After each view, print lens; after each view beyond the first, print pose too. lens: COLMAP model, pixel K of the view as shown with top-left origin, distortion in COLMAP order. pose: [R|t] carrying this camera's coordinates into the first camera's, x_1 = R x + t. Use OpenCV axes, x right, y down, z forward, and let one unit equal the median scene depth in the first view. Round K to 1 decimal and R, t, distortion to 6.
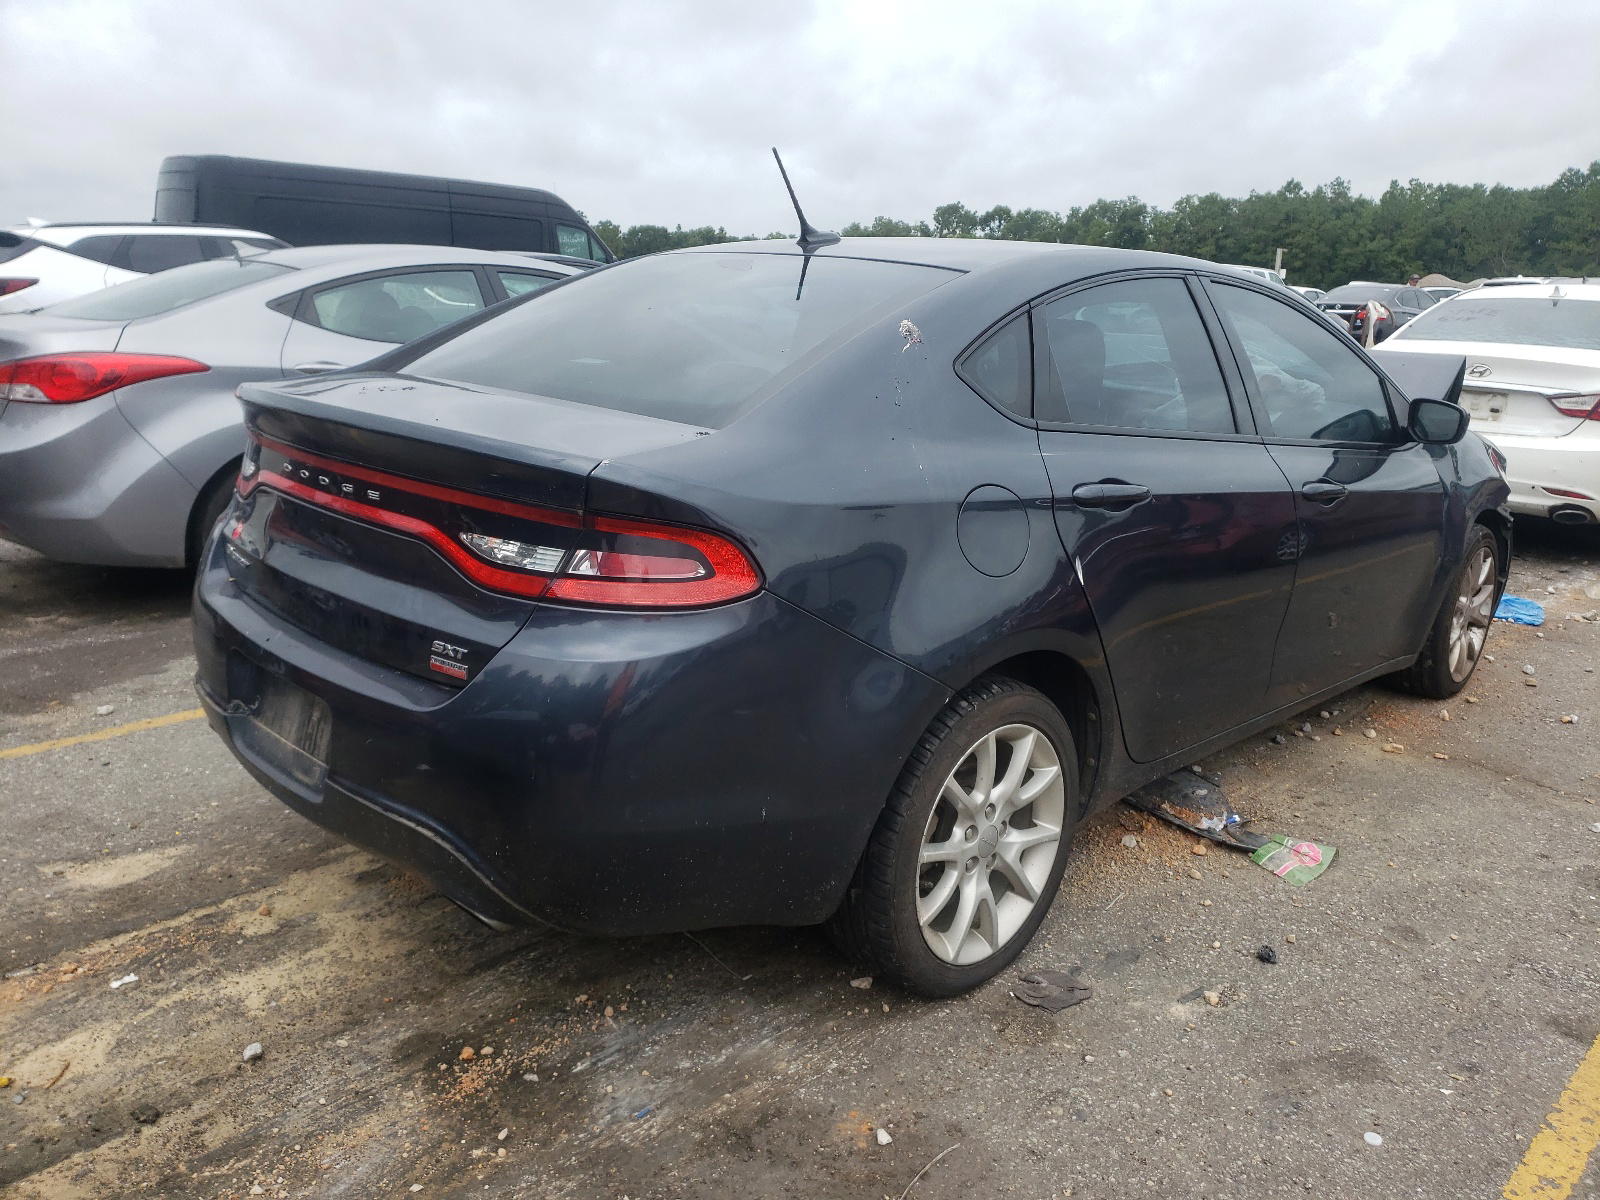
lens RADIAL K [[1209.7, 0, 810.1], [0, 1209.7, 603.2], [0, 0, 1]] dist [0.026462, -0.014105]
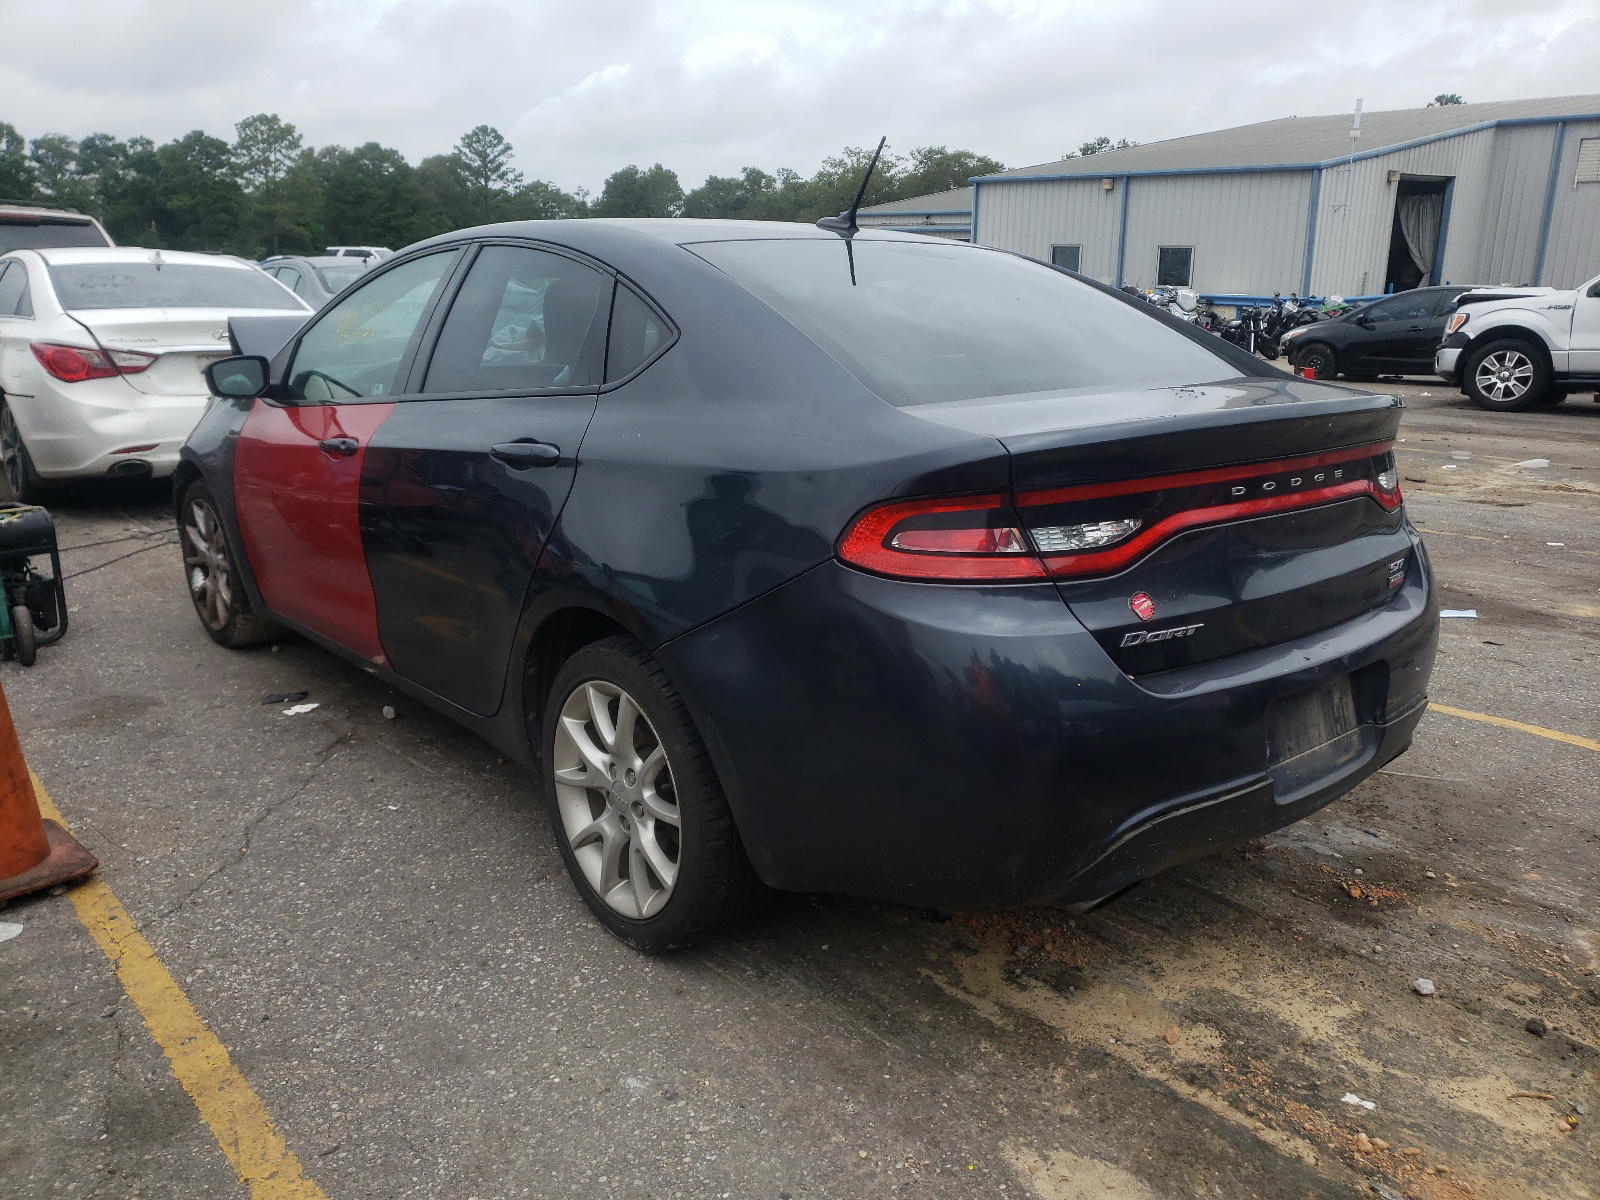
lens RADIAL K [[1209.7, 0, 810.1], [0, 1209.7, 598.5], [0, 0, 1]] dist [0.026462, -0.014105]
pose [[0.113989, -0.293150, 0.949247, -1.271304], [0.264565, 0.929930, 0.255414, -0.332200], [-0.957607, 0.222023, 0.183559, 1.091045]]
